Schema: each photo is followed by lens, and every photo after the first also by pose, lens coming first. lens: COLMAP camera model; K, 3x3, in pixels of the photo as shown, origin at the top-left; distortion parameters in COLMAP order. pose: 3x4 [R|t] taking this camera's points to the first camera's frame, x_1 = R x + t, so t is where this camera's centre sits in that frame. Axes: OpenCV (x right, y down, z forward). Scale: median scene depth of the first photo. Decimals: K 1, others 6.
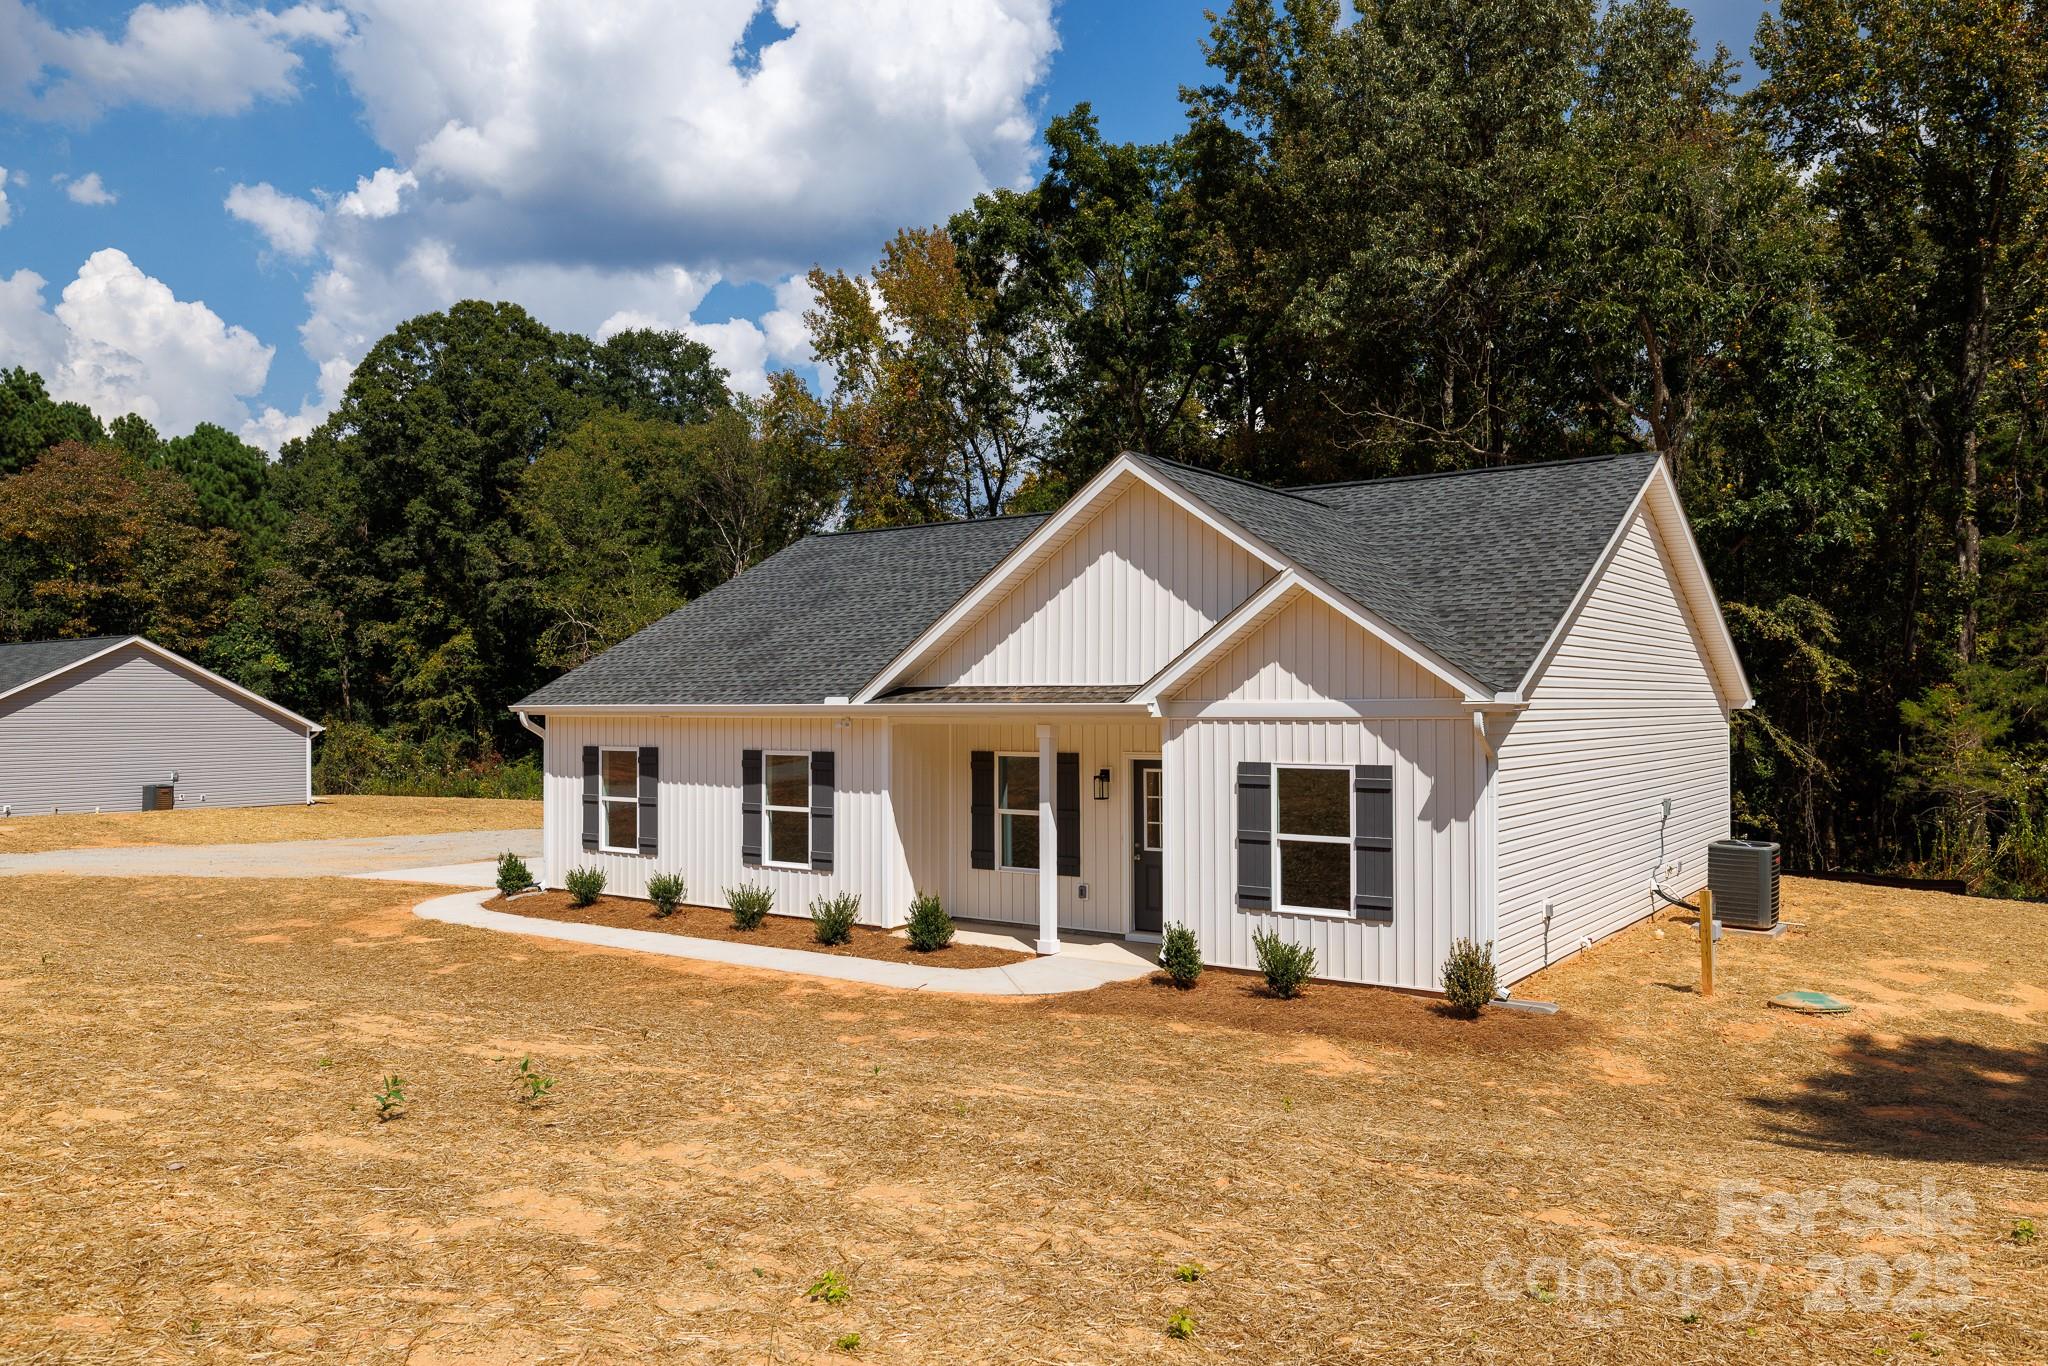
lens RADIAL K [[1451.3, 0, 1004.2], [0, 1451.3, 684.7], [0, 0, 1]] dist [-0.016381, 0.019461]
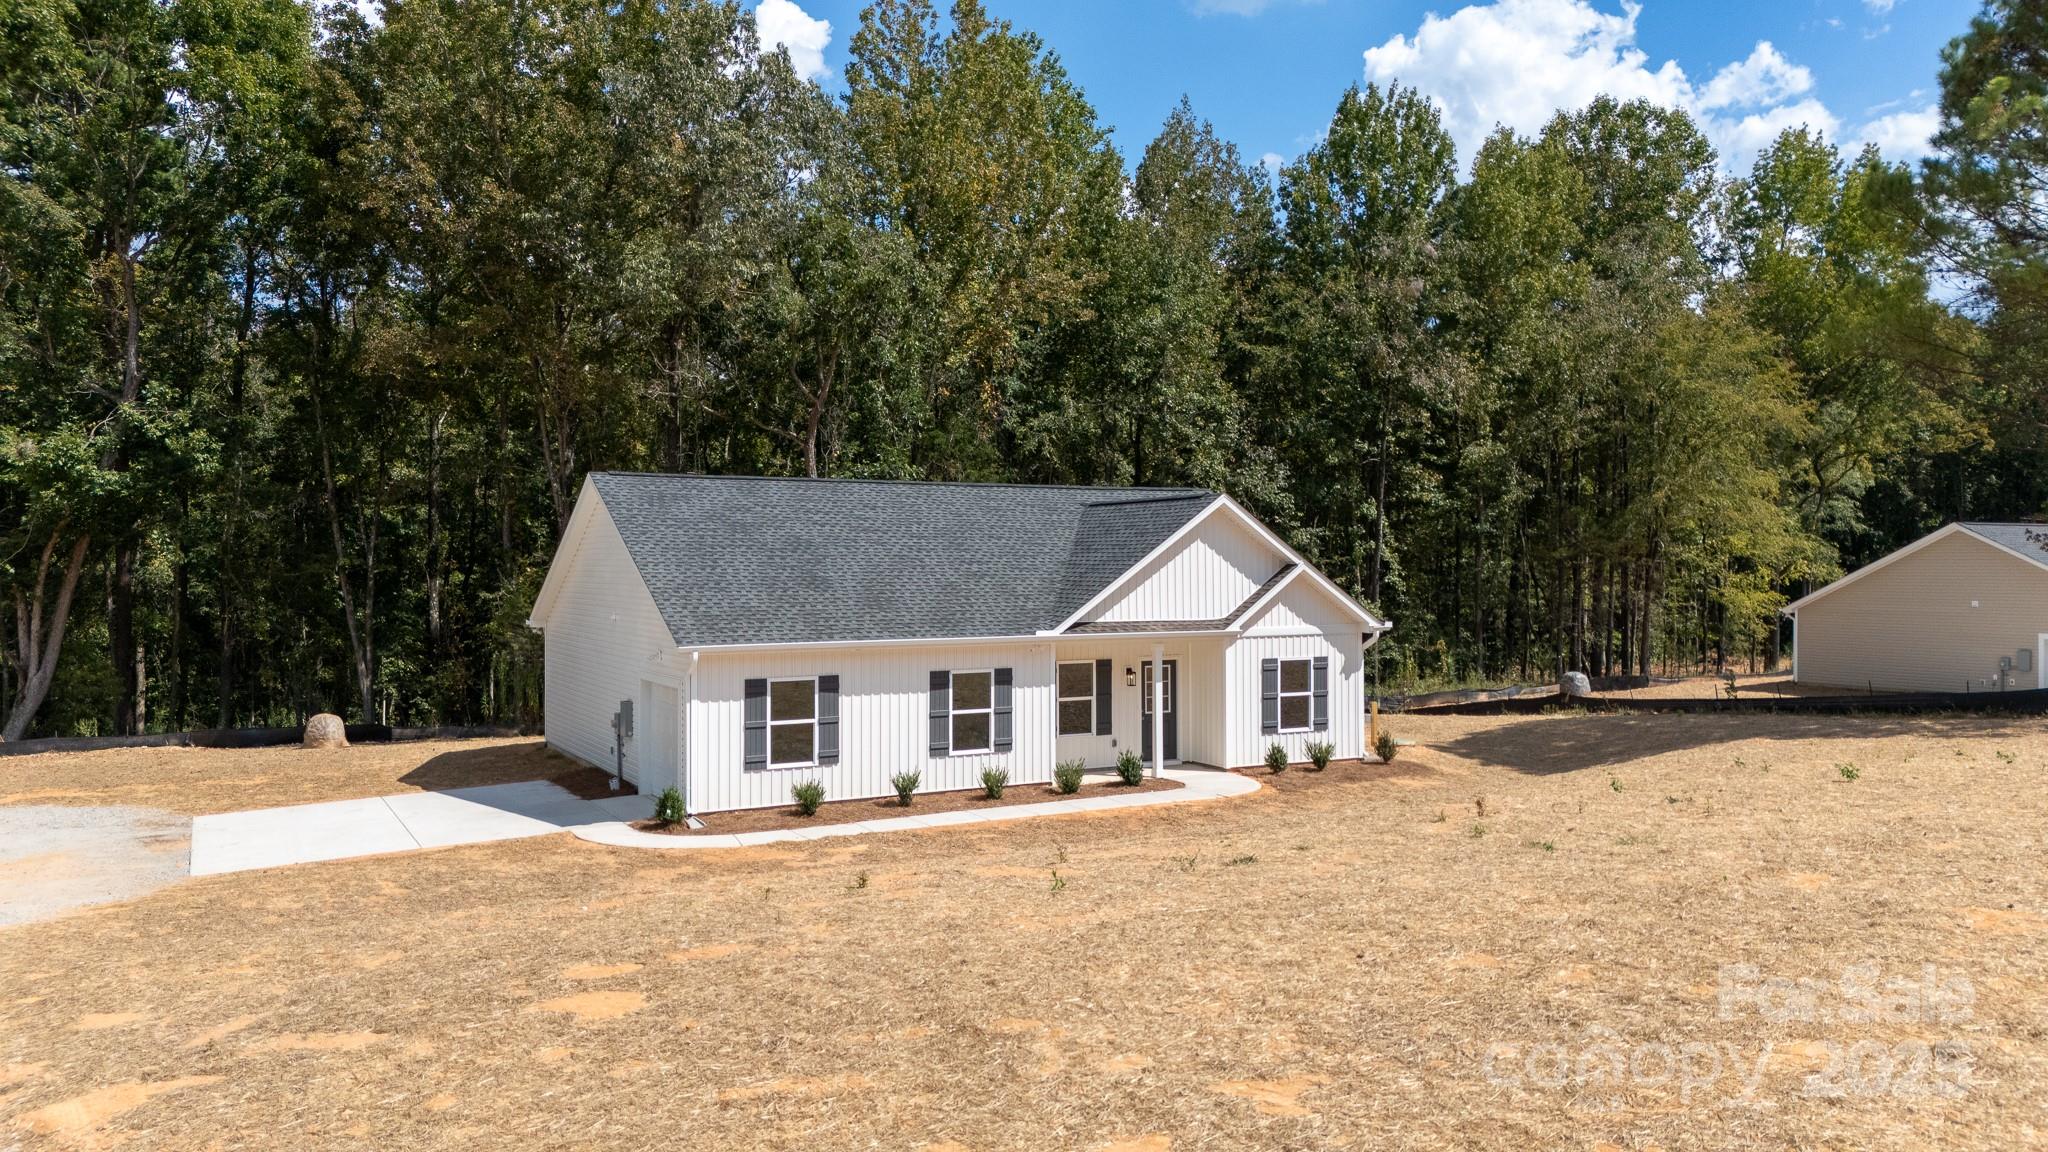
lens RADIAL K [[1508.9, 0, 1030.7], [0, 1508.9, 565.4], [0, 0, 1]] dist [0.072526, -0.067208]
pose [[0.415817, -0.001230, 0.909447, -1.583280], [-0.012229, 0.999901, 0.006943, -0.071761], [-0.909366, -0.014009, 0.415761, 0.385562]]
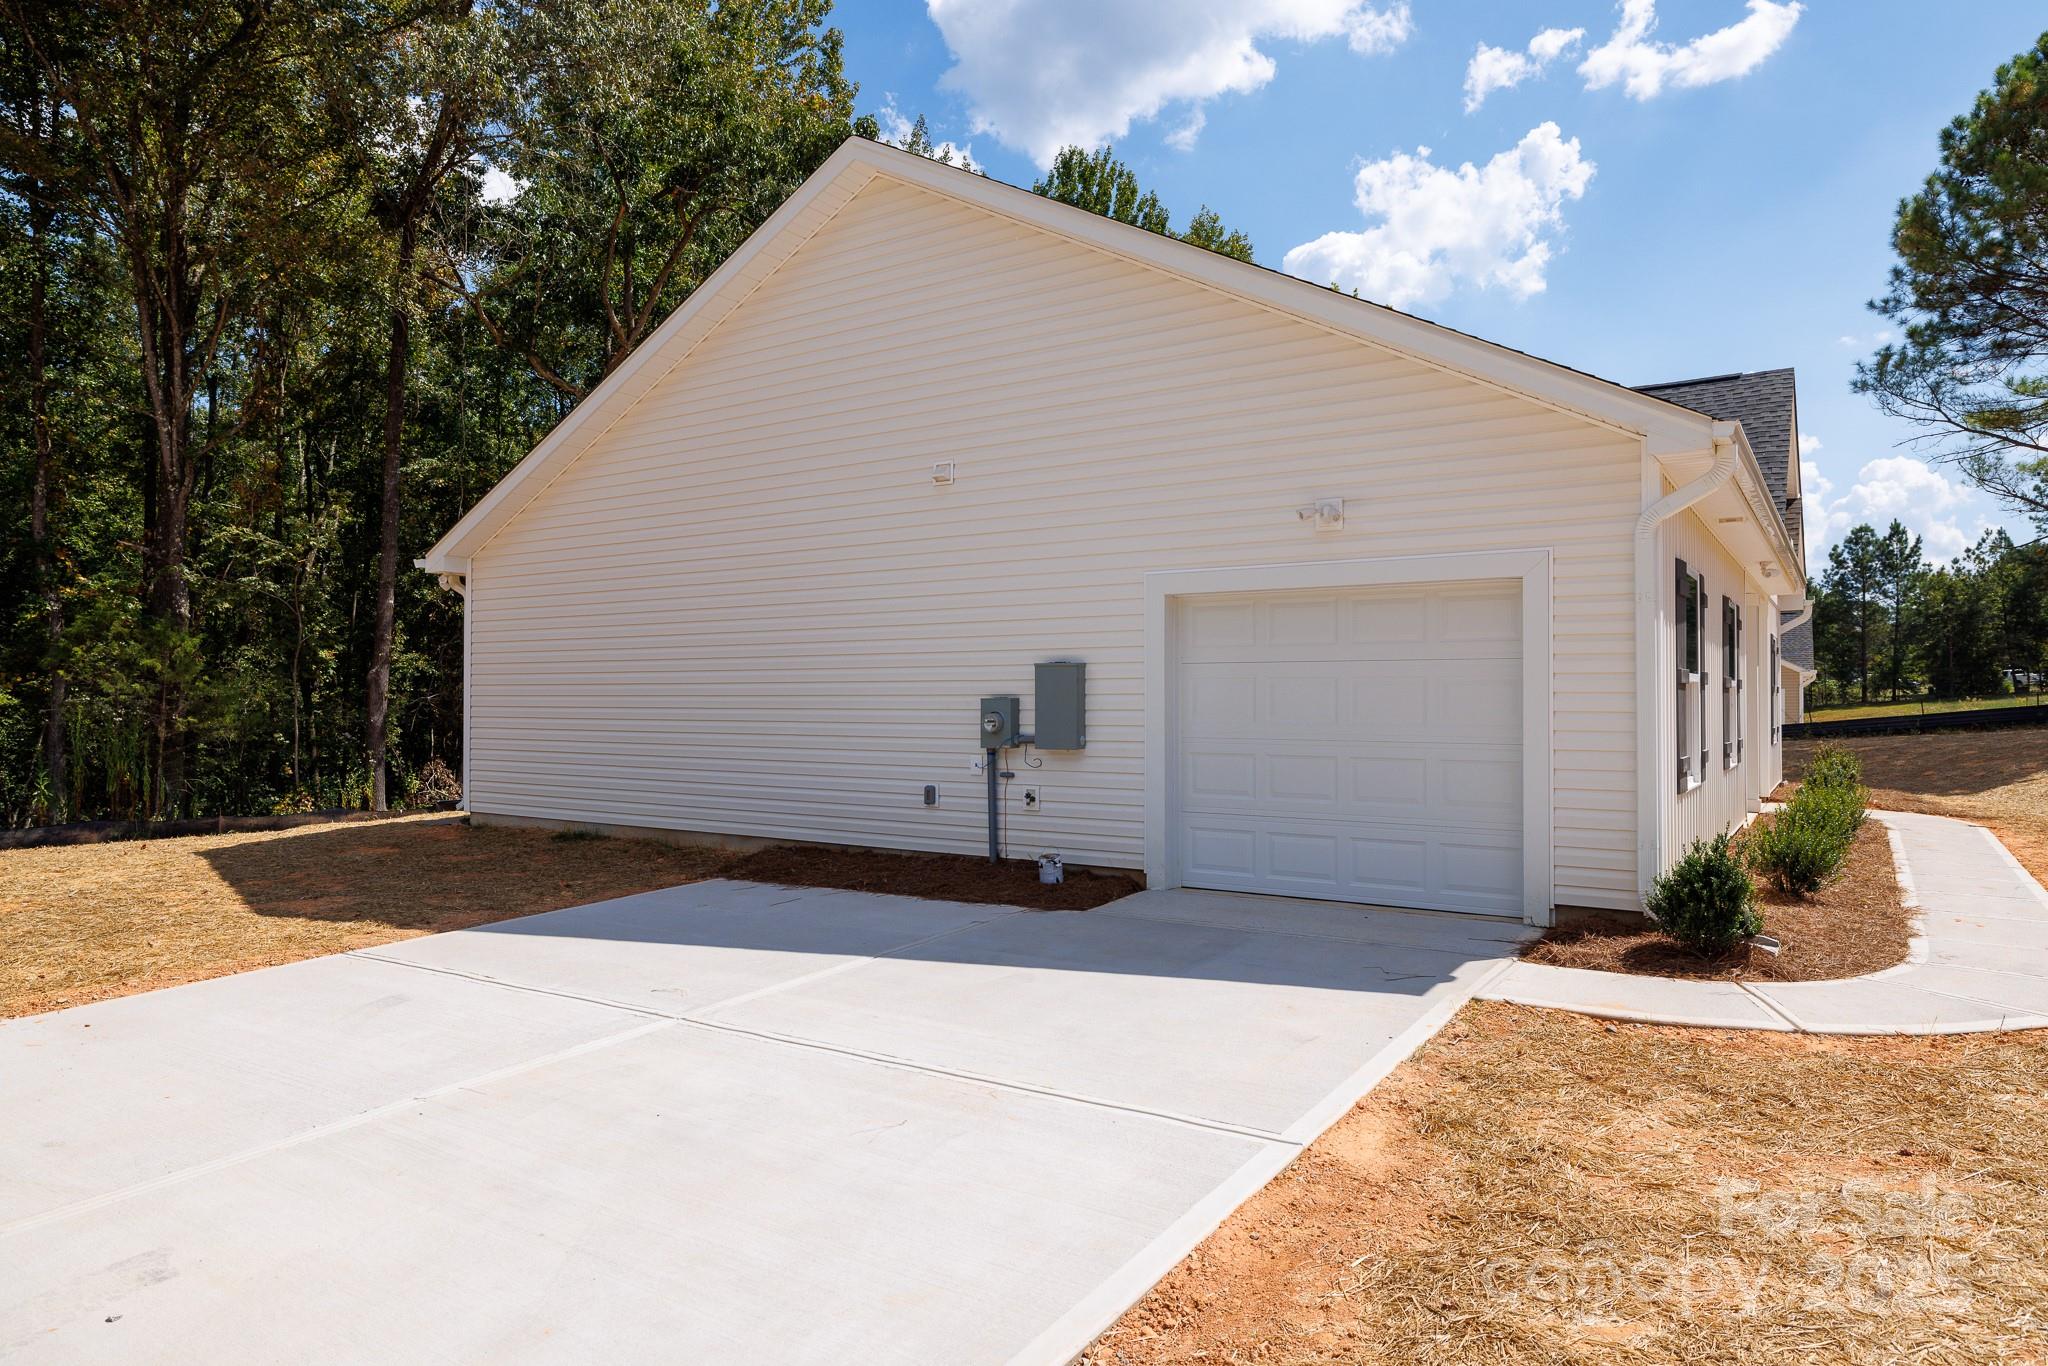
lens RADIAL K [[1265.6, 0, 1017.1], [0, 1265.6, 675.8], [0, 0, 1]] dist [0.002021, 0.000270]
pose [[-0.043462, 0.020884, 0.998837, -0.817872], [-0.014941, 0.999656, -0.021552, 0.110437], [-0.998943, -0.015860, -0.043135, 1.510641]]
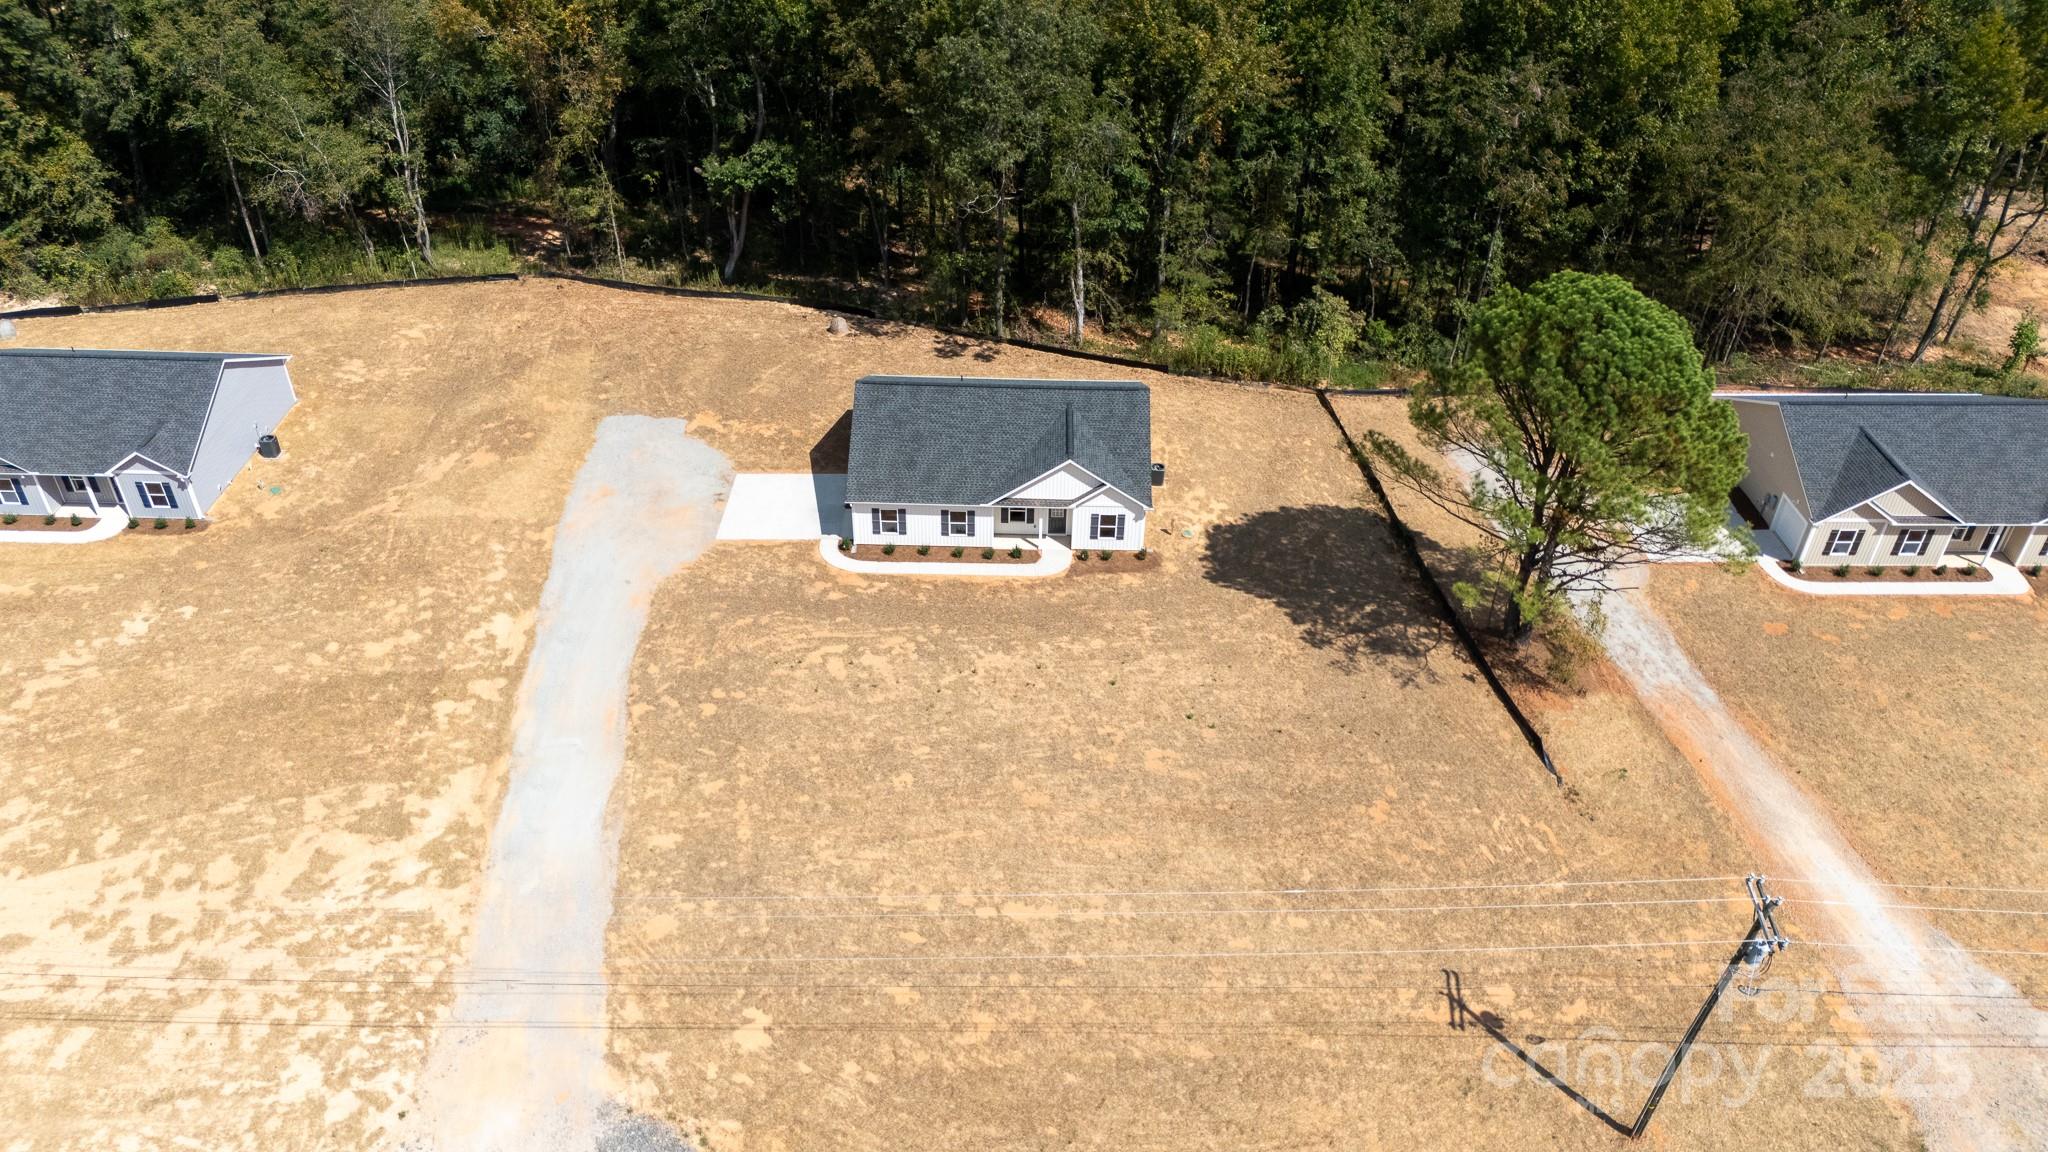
lens RADIAL K [[1508.9, 0, 1031.5], [0, 1508.9, 580.1], [0, 0, 1]] dist [0.072526, -0.067208]
pose [[0.809584, -0.333908, 0.482782, -2.139512], [-0.031563, 0.796500, 0.603814, -2.397076], [-0.586155, -0.504076, 0.634294, -1.852629]]
